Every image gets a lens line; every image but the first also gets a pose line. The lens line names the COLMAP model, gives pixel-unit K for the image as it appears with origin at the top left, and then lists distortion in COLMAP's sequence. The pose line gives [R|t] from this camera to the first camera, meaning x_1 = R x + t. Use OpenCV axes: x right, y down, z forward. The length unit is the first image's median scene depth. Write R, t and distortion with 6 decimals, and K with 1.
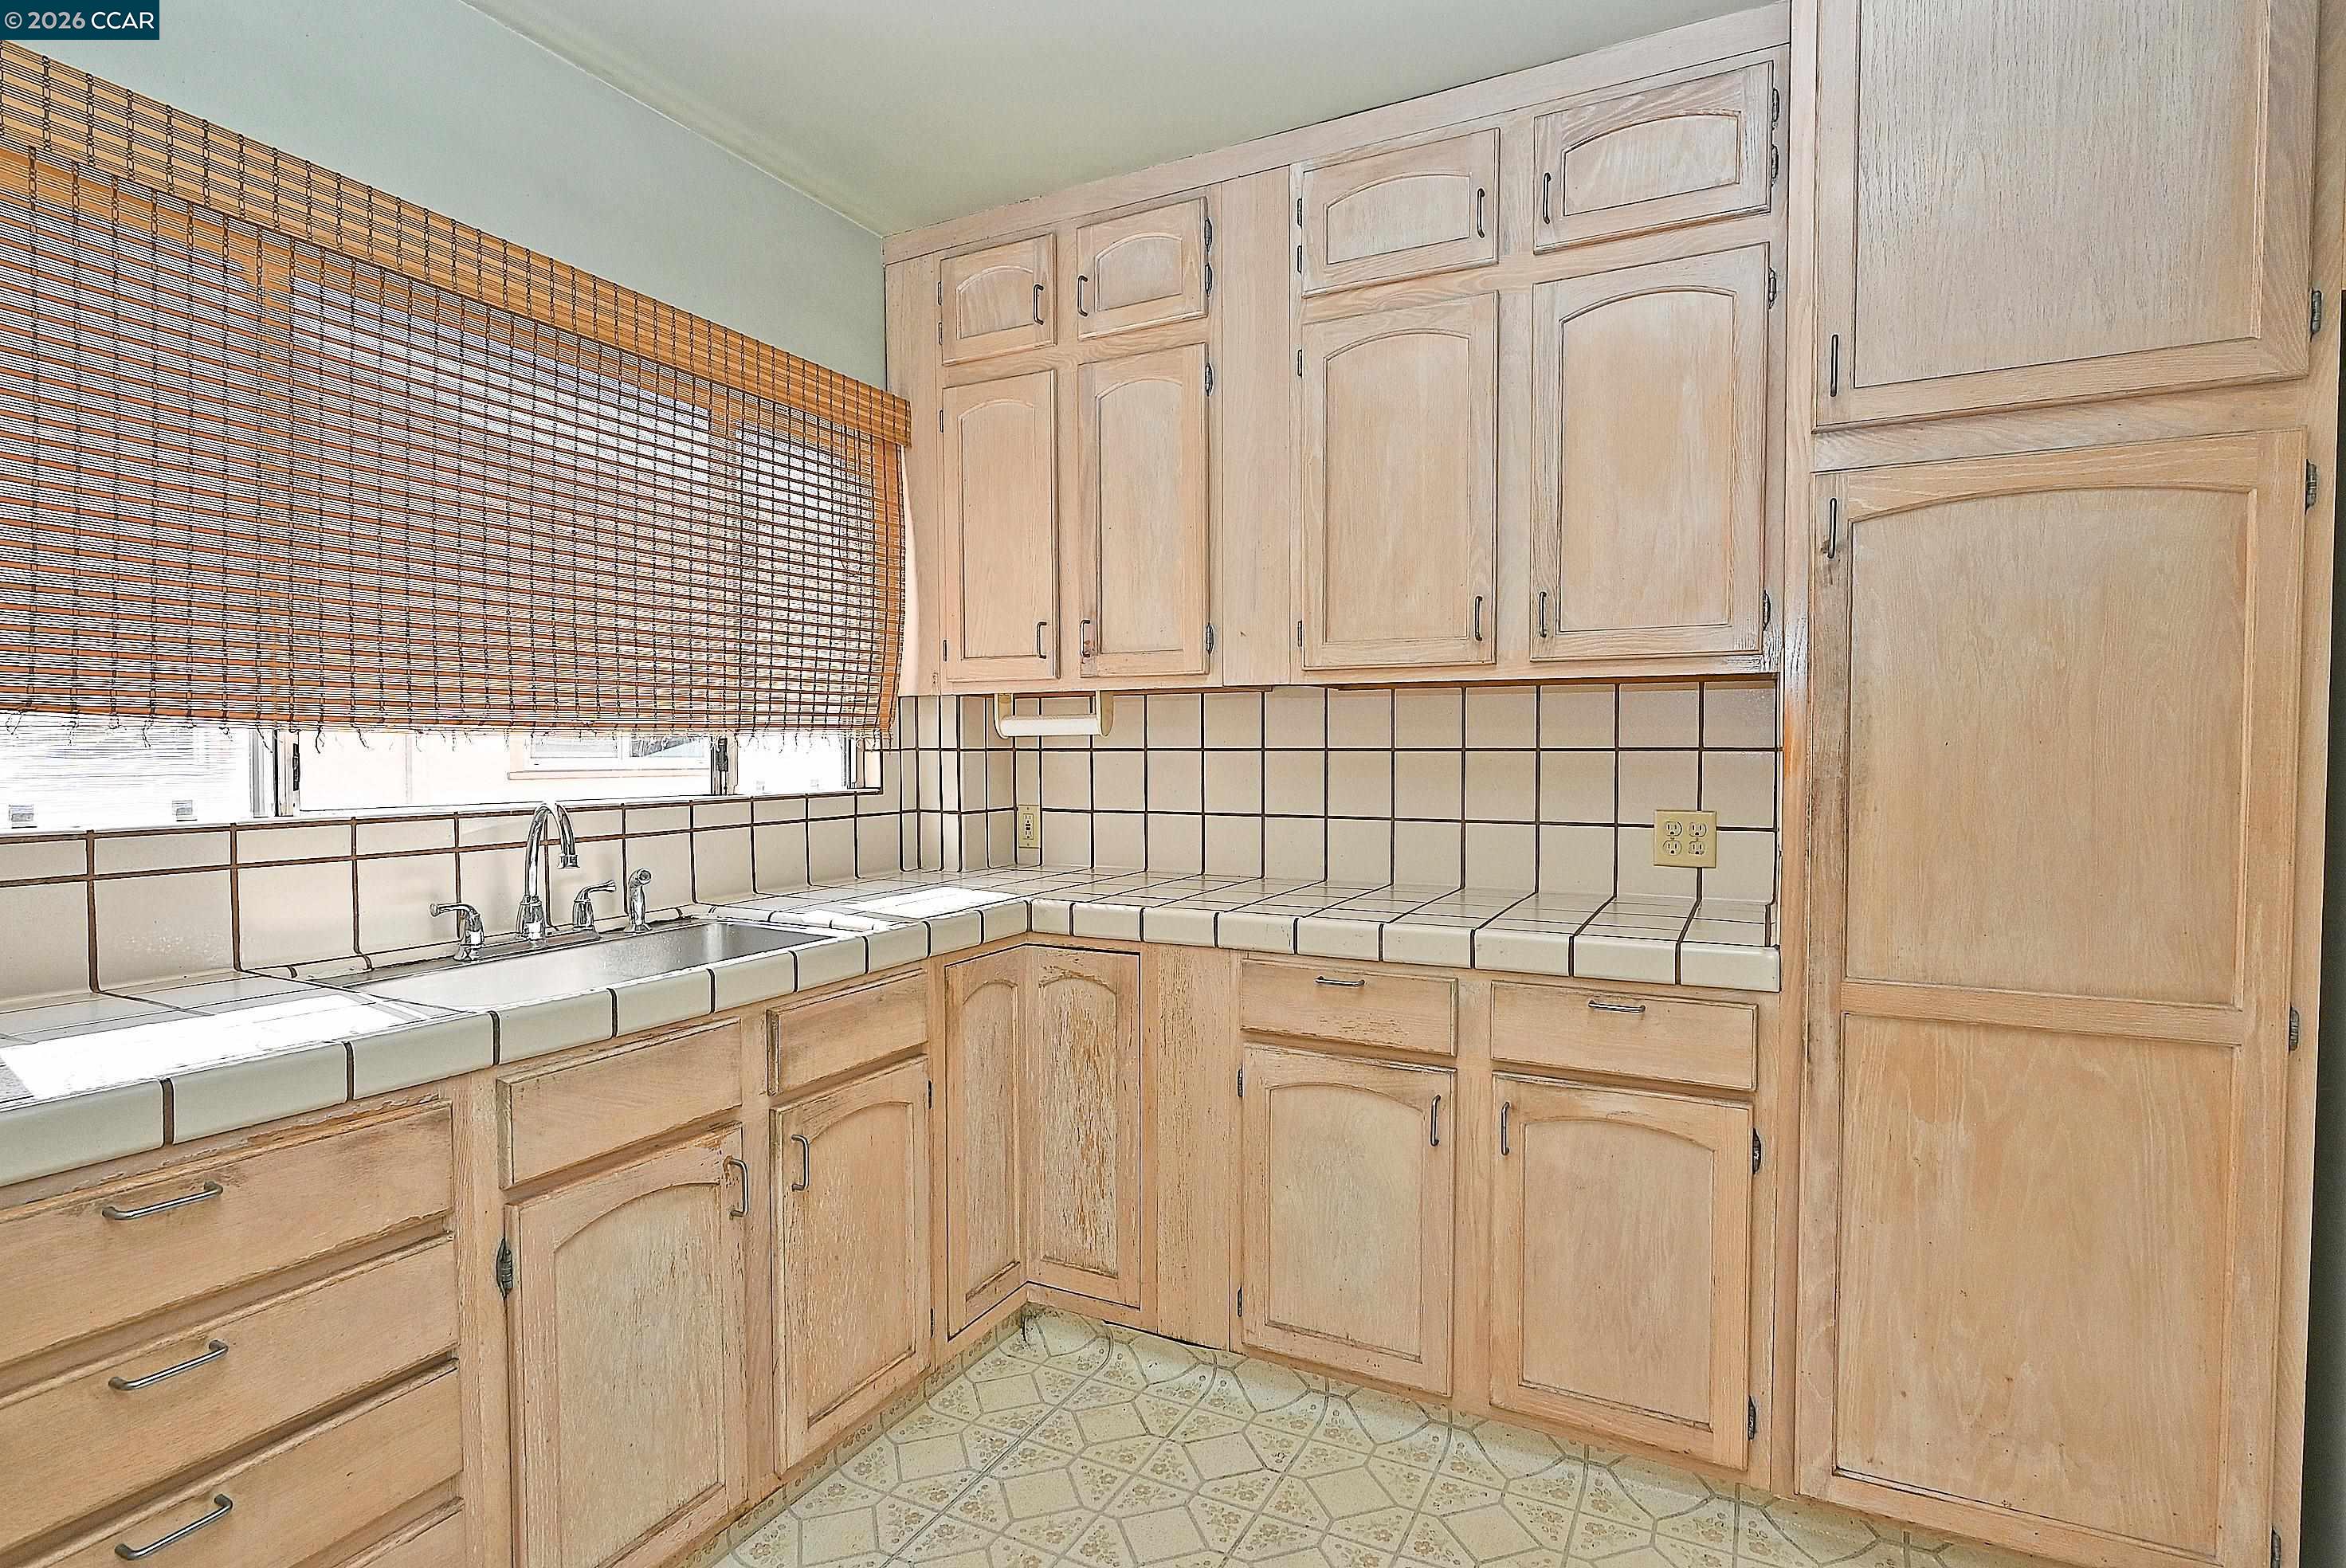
lens RADIAL K [[1154.0, 0, 1163.3], [0, 1154.0, 780.1], [0, 0, 1]] dist [0.000708, 0.000593]
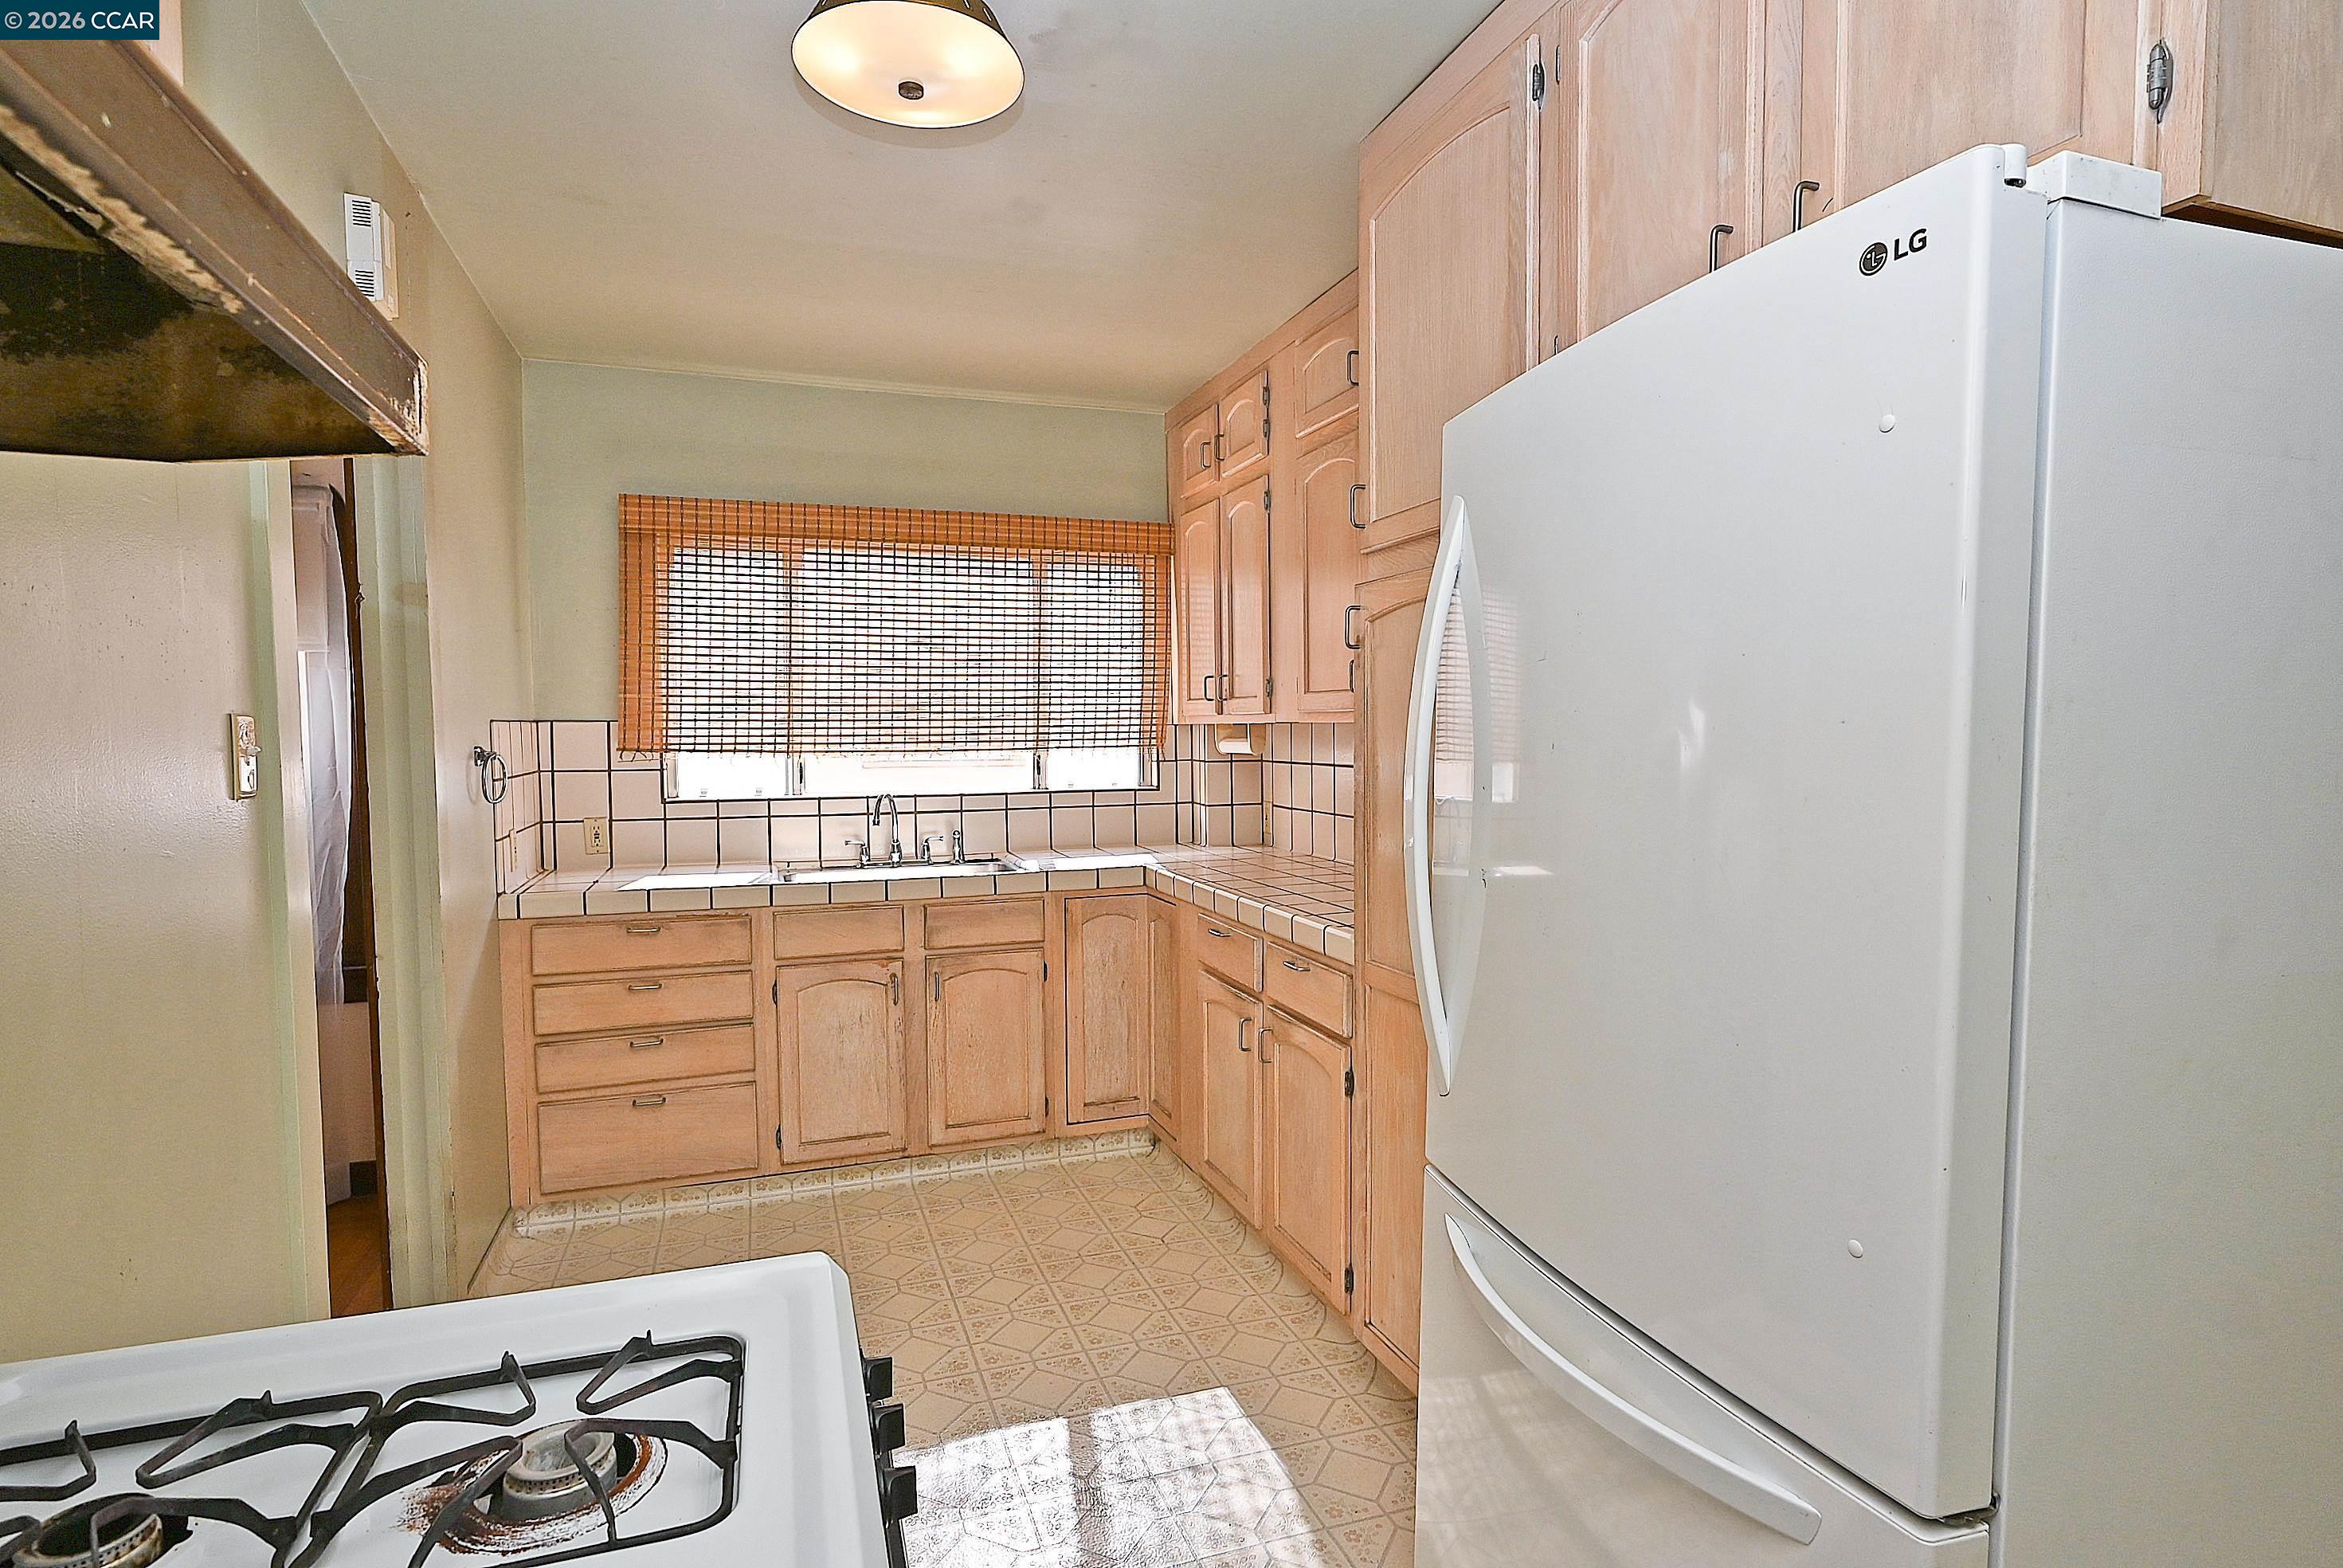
lens RADIAL K [[1152.7, 0, 1161.8], [0, 1152.7, 780.1], [0, 0, 1]] dist [0.000708, 0.000593]
pose [[0.731943, 0.029412, -0.680731, 1.116907], [-0.015010, 0.999522, 0.027045, -0.060077], [0.681200, -0.009578, 0.732034, -0.124952]]
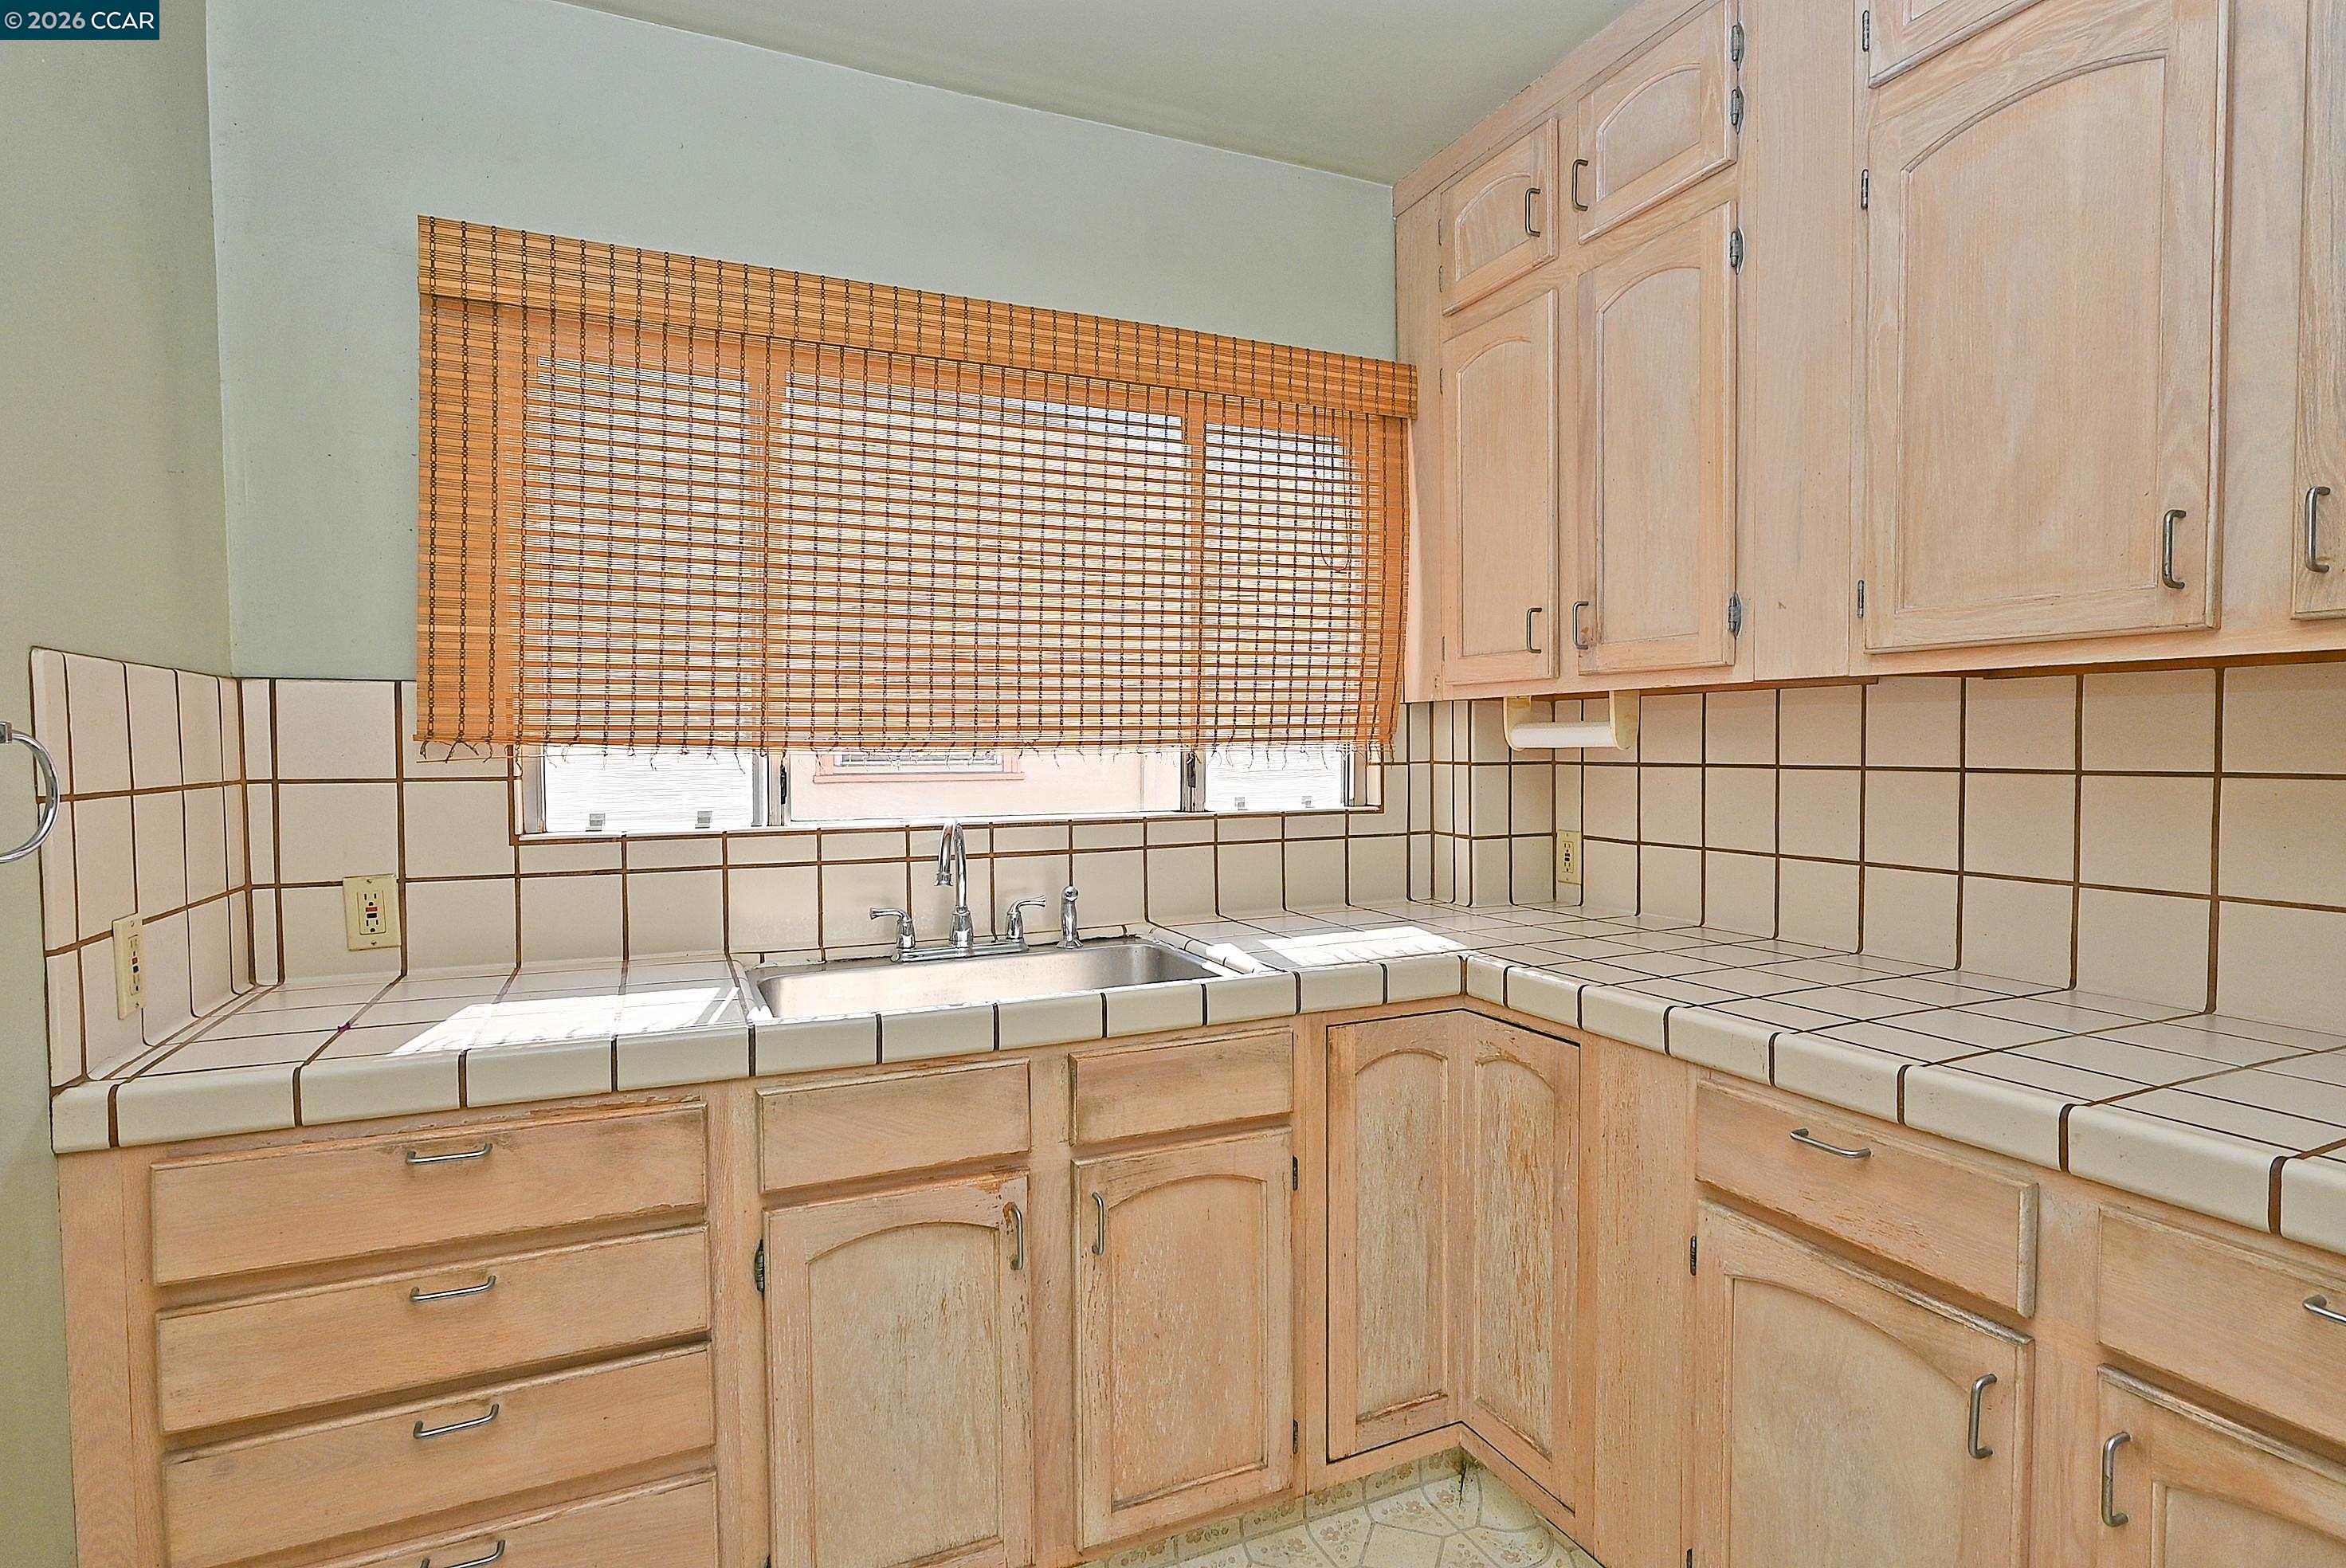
lens RADIAL K [[1162.5, 0, 1173.0], [0, 1162.5, 784.0], [0, 0, 1]] dist [-0.002999, -0.000199]
pose [[0.786219, 0.018530, -0.617670, 0.266982], [-0.013113, 0.999826, 0.013304, -0.029198], [0.617809, -0.002360, 0.786325, 0.277425]]
